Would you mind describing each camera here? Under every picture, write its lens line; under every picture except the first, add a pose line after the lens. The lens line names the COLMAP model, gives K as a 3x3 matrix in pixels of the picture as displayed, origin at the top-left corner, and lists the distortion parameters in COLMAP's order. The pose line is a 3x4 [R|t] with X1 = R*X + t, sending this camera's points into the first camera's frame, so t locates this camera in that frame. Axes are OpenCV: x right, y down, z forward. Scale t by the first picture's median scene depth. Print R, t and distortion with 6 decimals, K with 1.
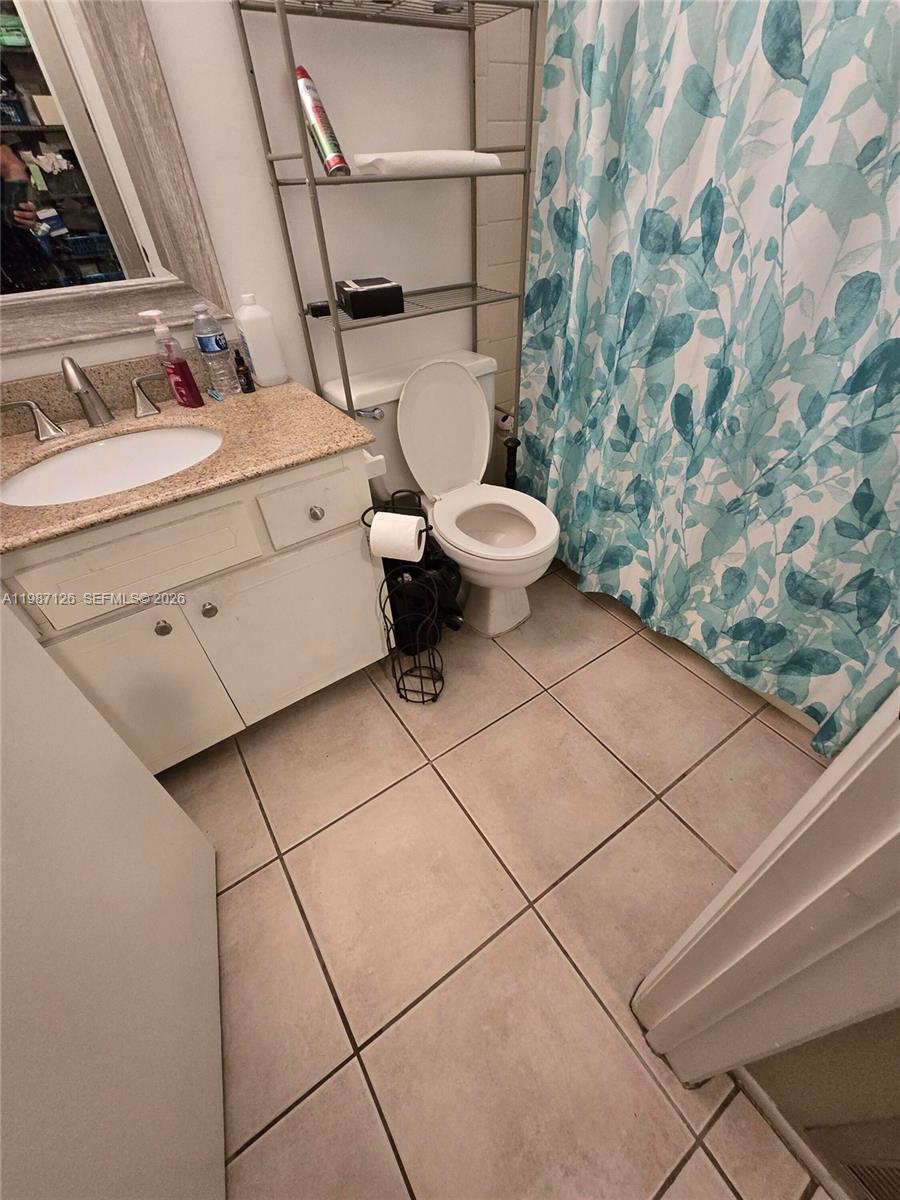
lens RADIAL K [[488.5, 0, 458.2], [0, 488.5, 594.9], [0, 0, 1]] dist [-0.004037, 0.000626]
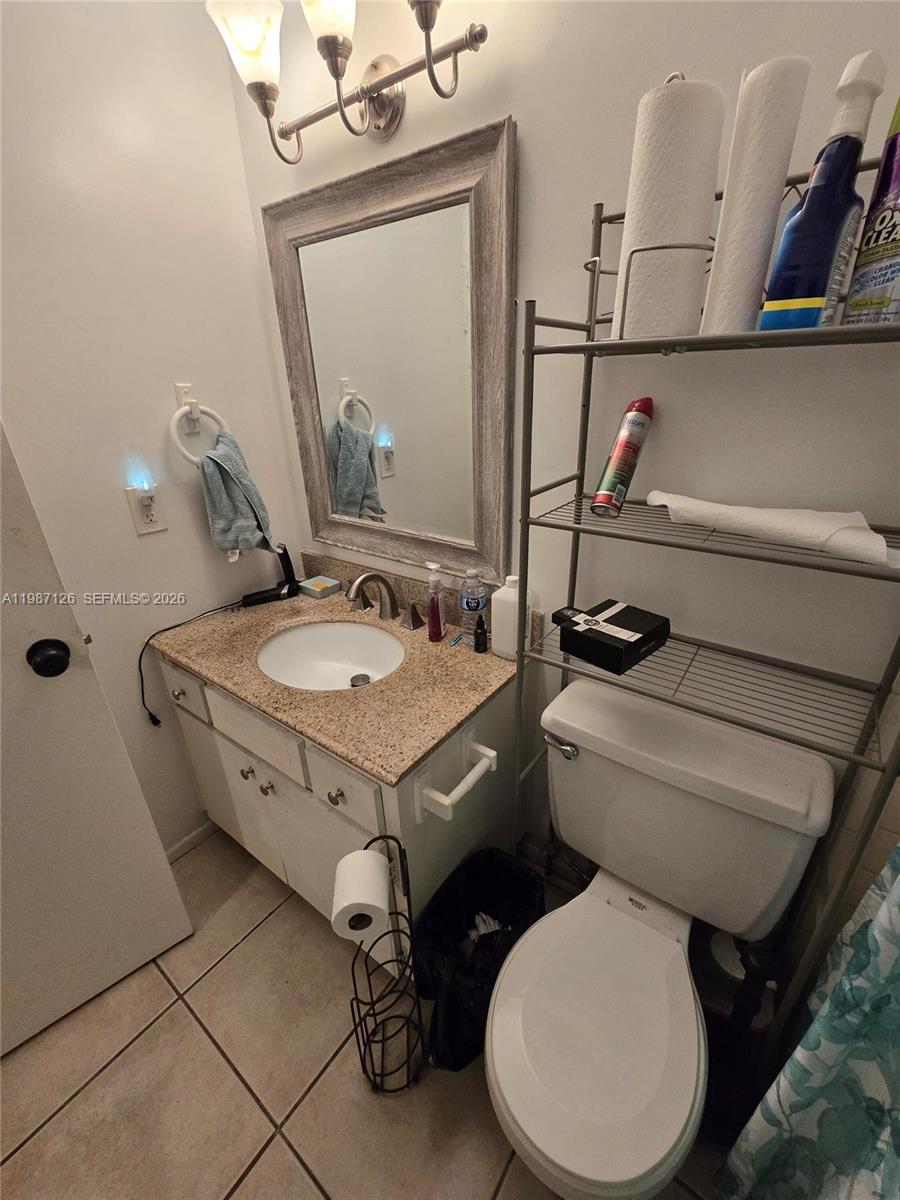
lens RADIAL K [[488.5, 0, 458.2], [0, 488.5, 594.9], [0, 0, 1]] dist [-0.004037, 0.000626]
pose [[0.328214, 0.403136, -0.854258, 0.358684], [-0.612210, 0.779492, 0.132636, -0.612355], [0.719357, 0.479452, 0.502644, 0.420204]]
